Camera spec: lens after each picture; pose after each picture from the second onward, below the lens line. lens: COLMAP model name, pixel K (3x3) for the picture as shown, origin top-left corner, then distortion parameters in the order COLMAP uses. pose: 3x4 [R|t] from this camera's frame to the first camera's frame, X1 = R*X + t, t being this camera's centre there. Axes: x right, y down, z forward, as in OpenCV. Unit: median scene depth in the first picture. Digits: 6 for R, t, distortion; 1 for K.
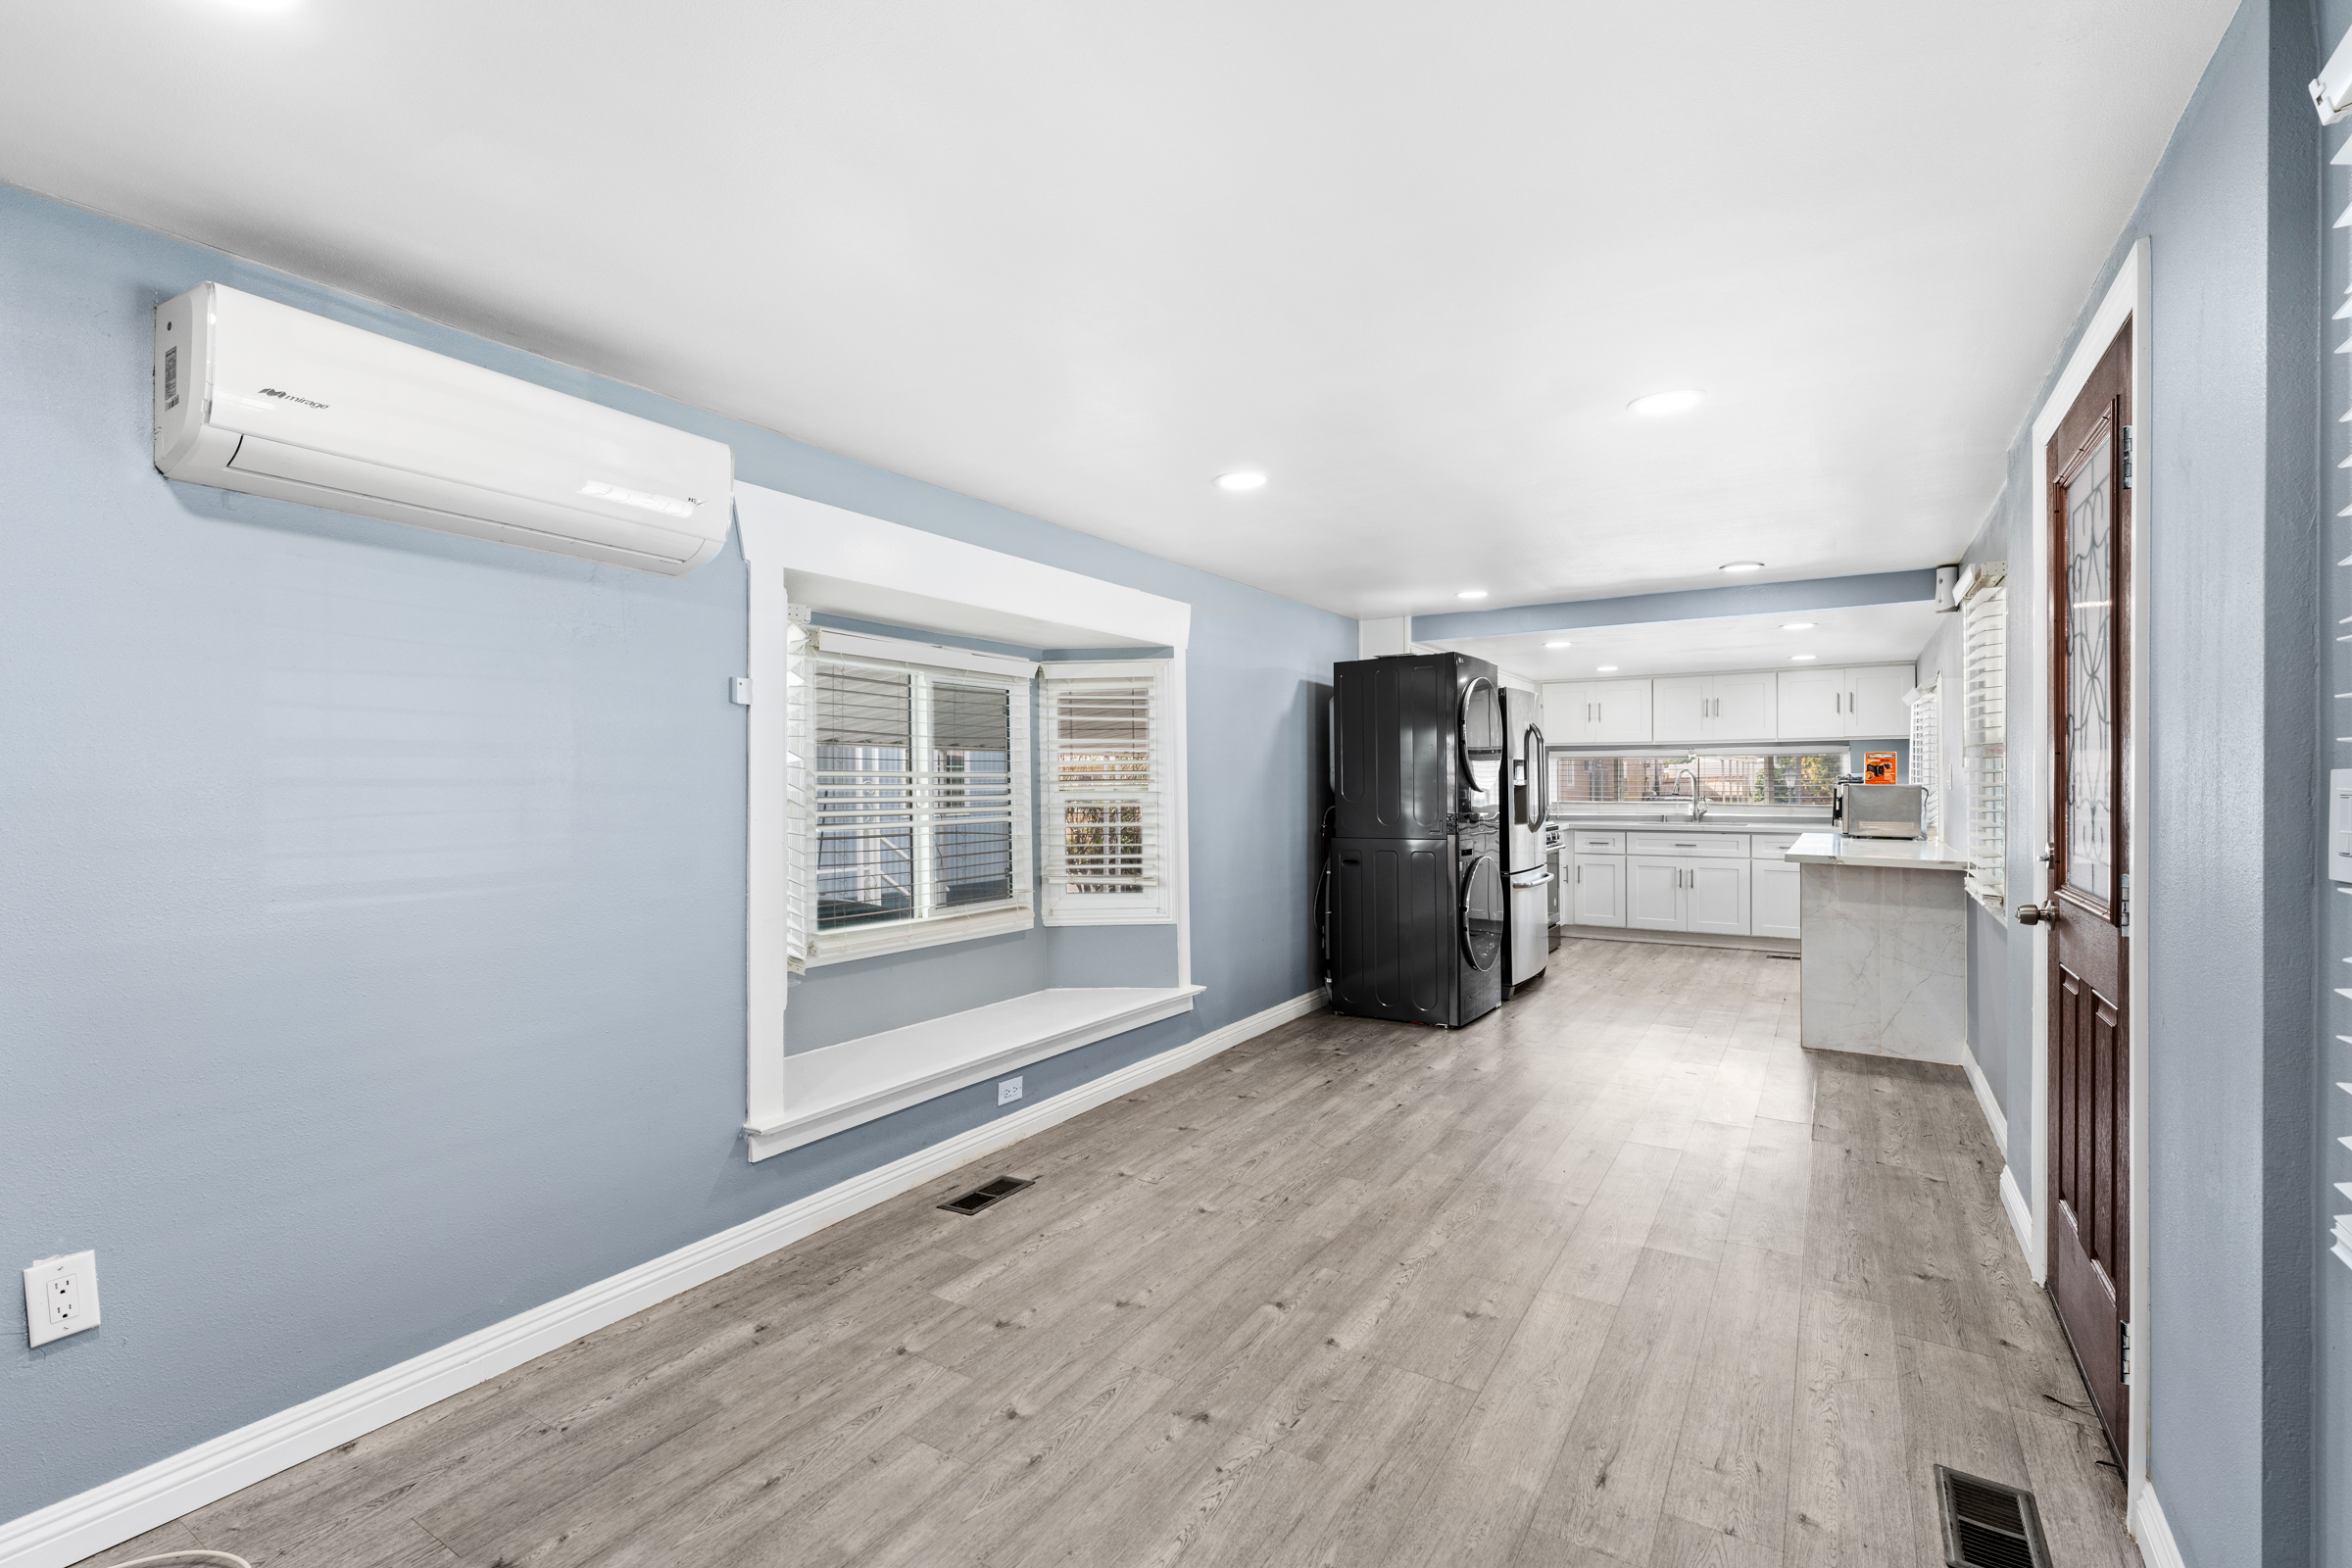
lens RADIAL K [[1049.3, 0, 1171.5], [0, 1049.3, 796.4], [0, 0, 1]] dist [-0.002677, 0.000215]
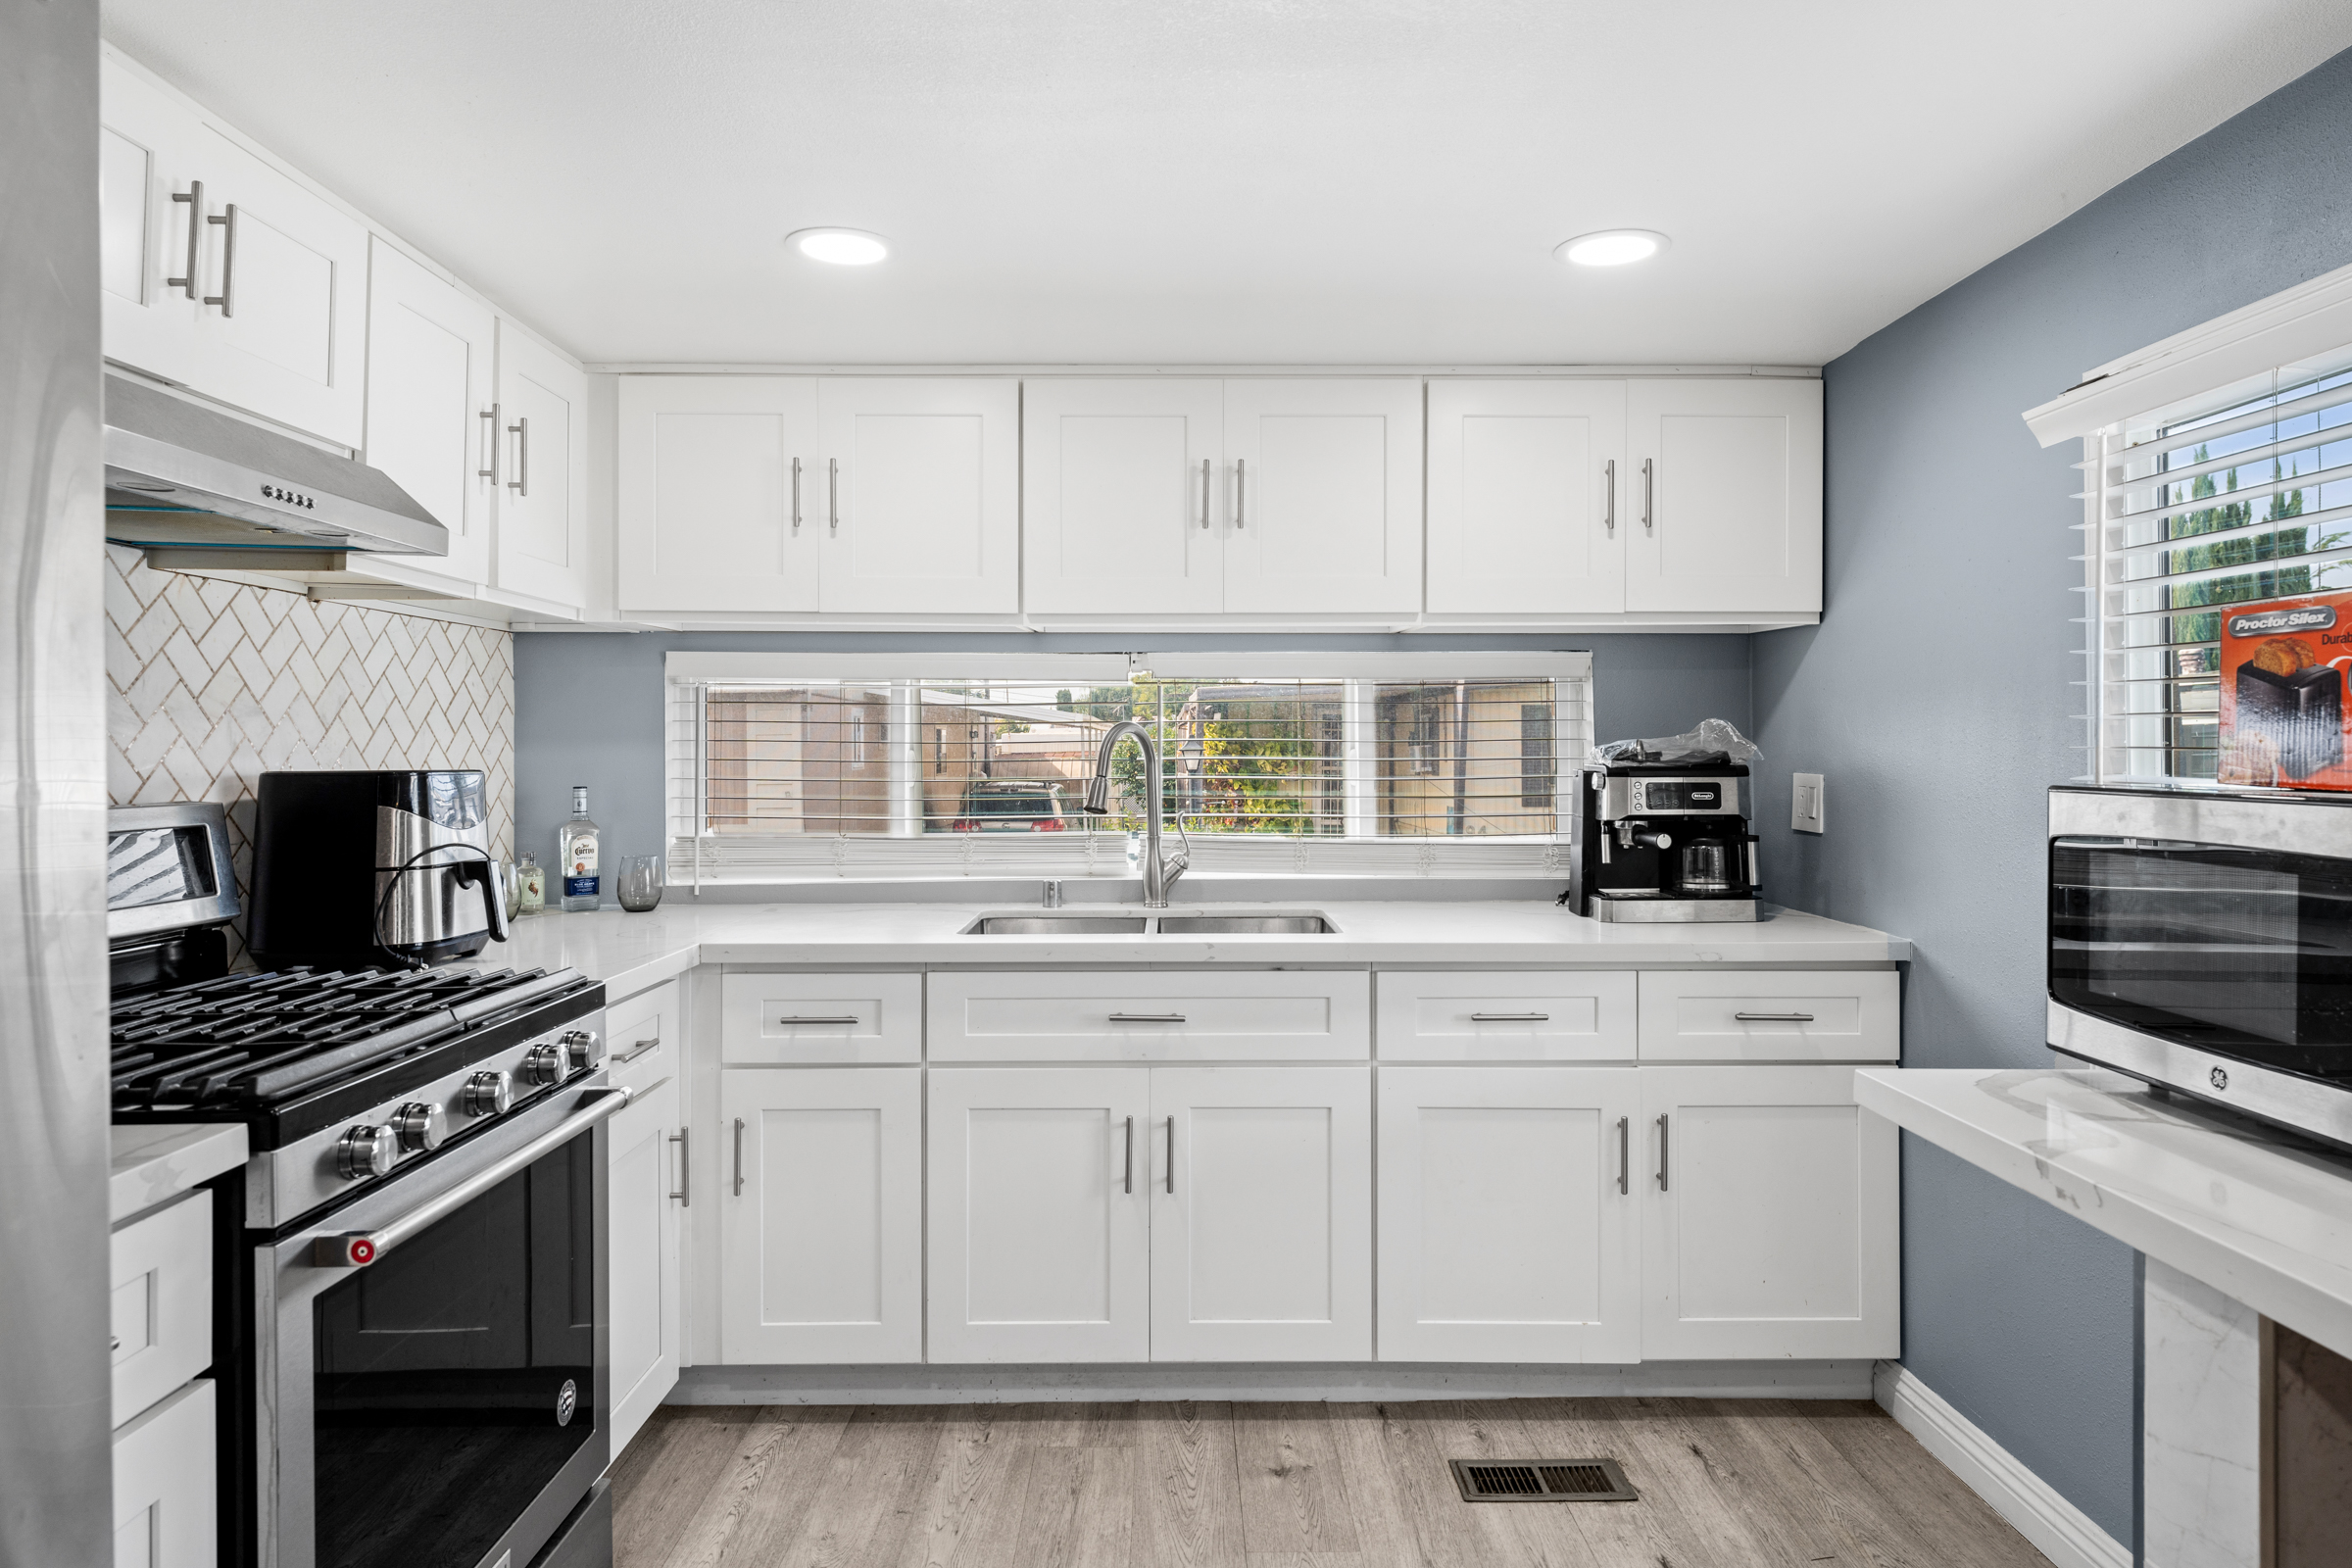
lens RADIAL K [[1358.3, 0, 1176.5], [0, 1358.3, 730.8], [0, 0, 1]] dist [-0.001519, -0.003215]
pose [[0.841852, 0.015563, 0.539485, 0.693917], [0.002226, 0.999476, -0.032307, -0.024969], [-0.539704, 0.028398, 0.841375, 1.560410]]
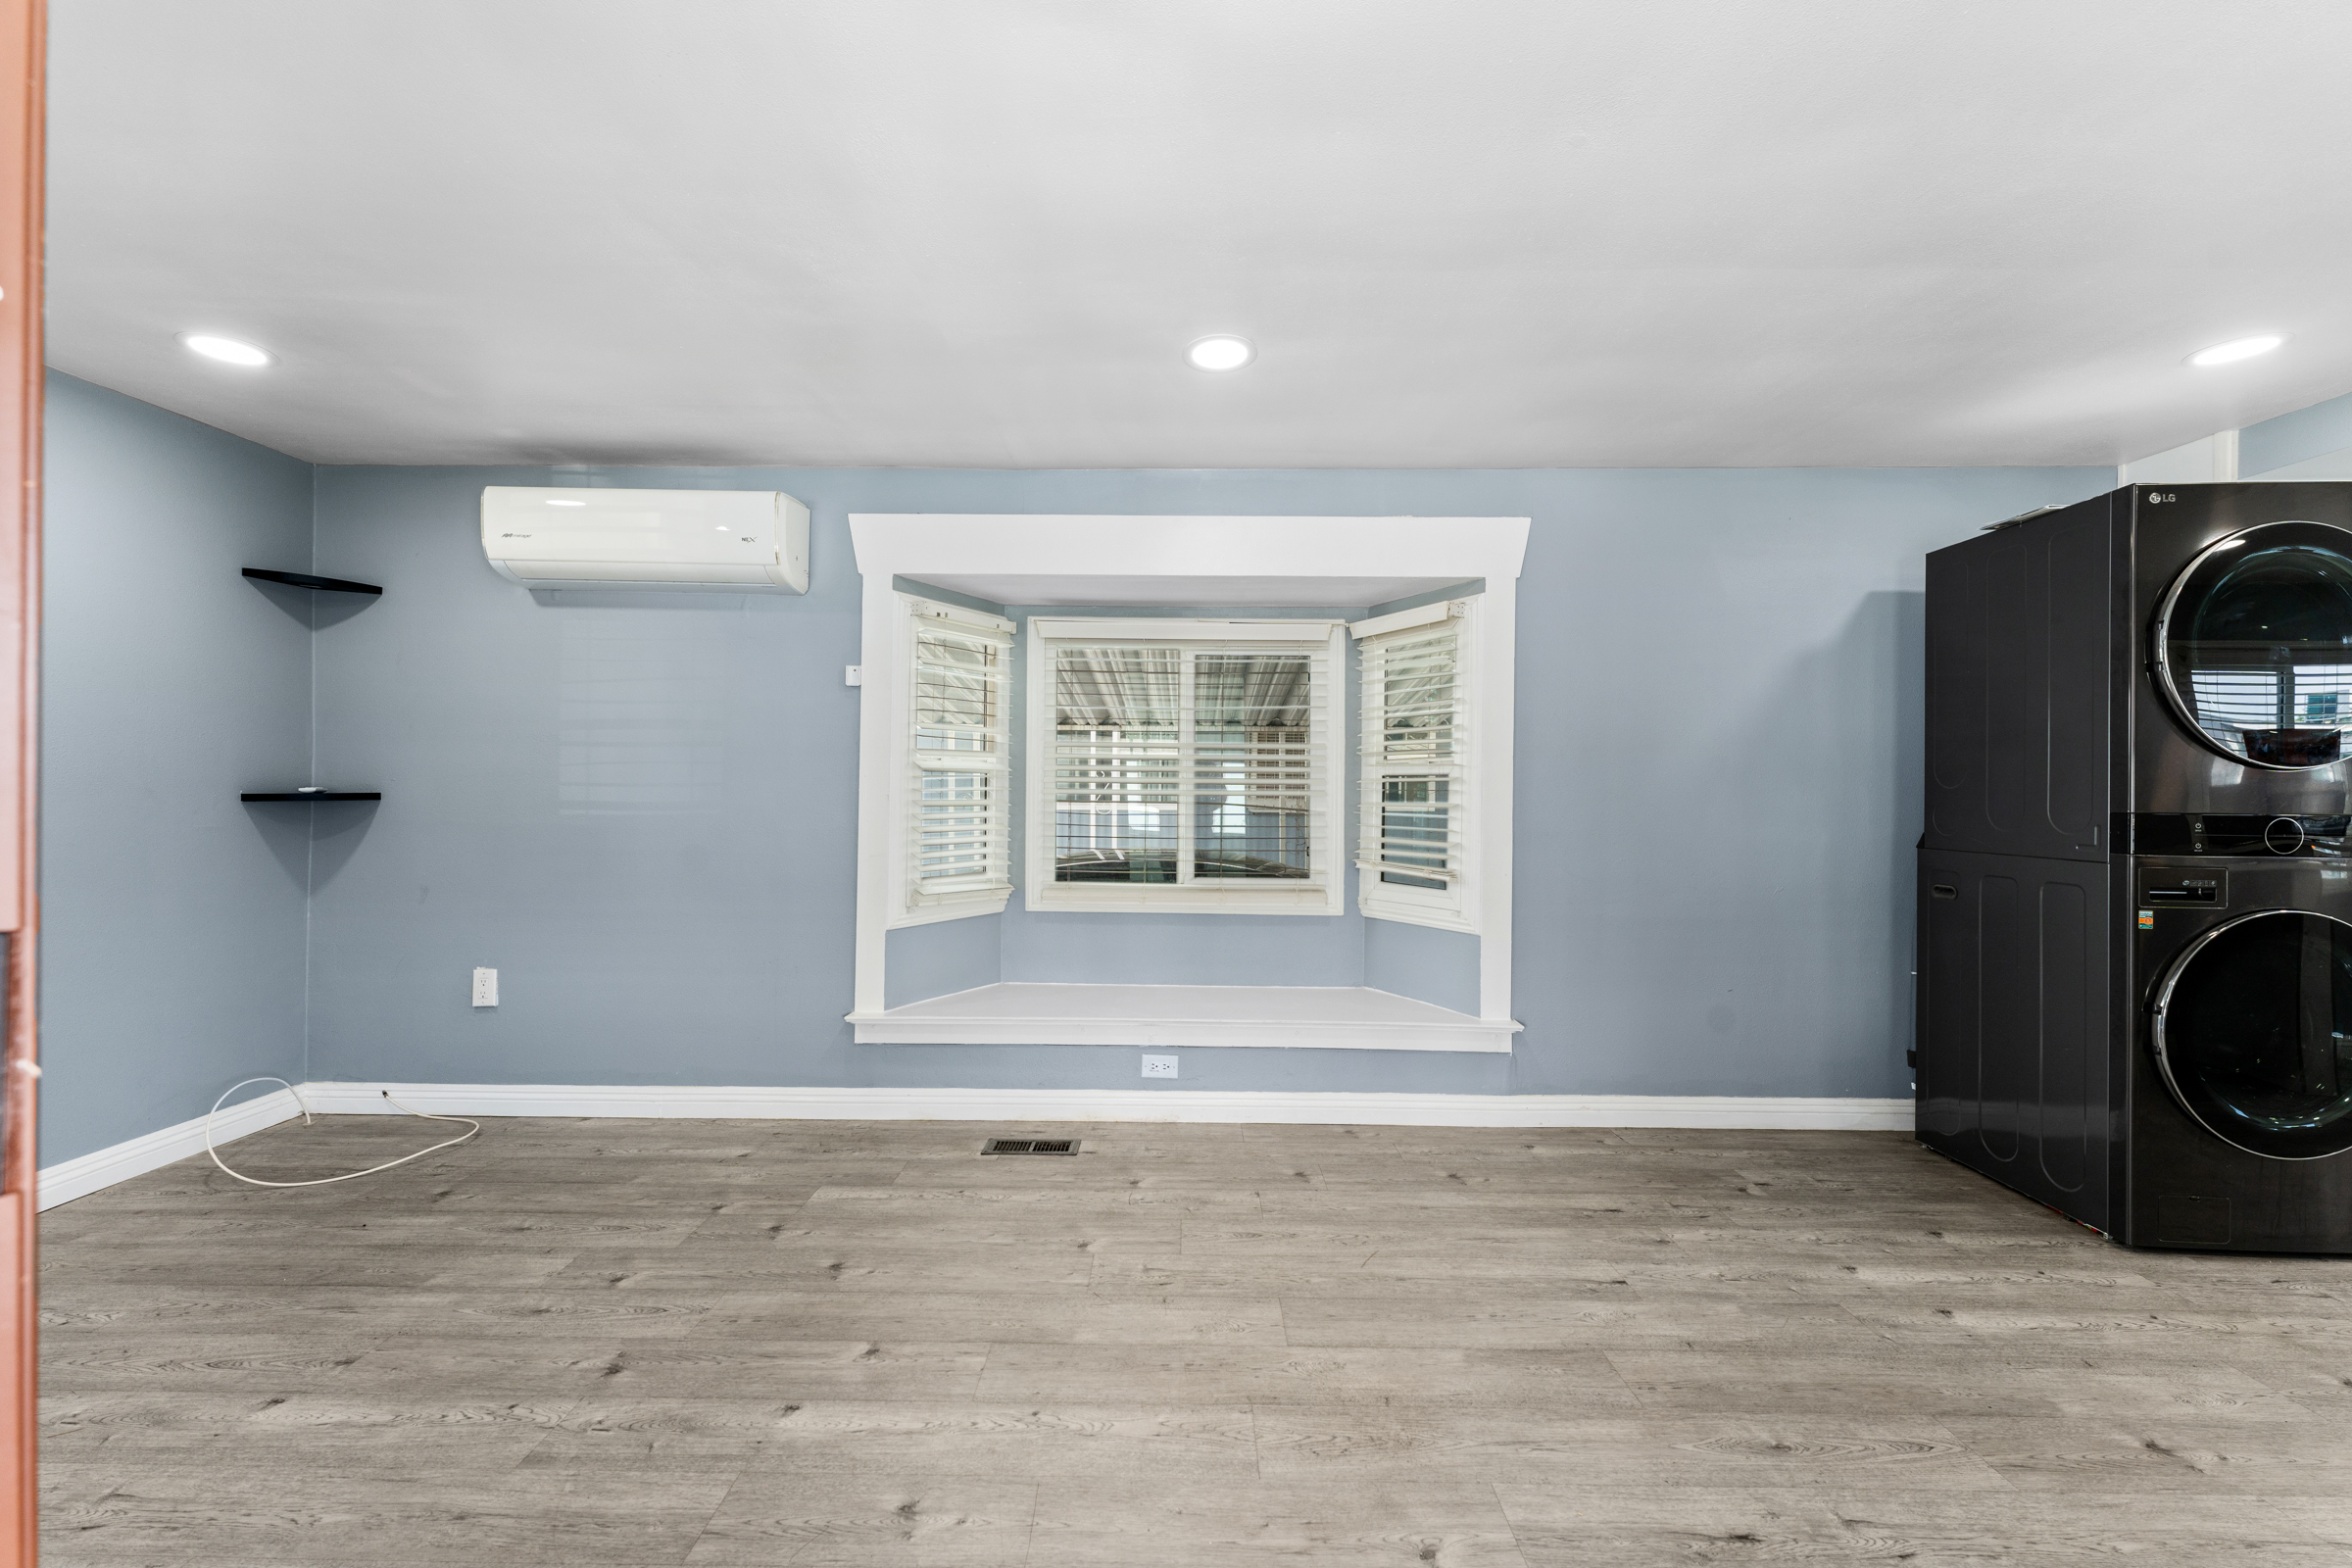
lens RADIAL K [[935.1, 0, 1173.6], [0, 935.1, 782.3], [0, 0, 1]] dist [-0.000957, 0.000885]
pose [[0.524662, 0.008786, -0.851265, 0.596179], [-0.021966, 0.999754, -0.003220, 0.020143], [0.851027, 0.020389, 0.524725, 0.558894]]
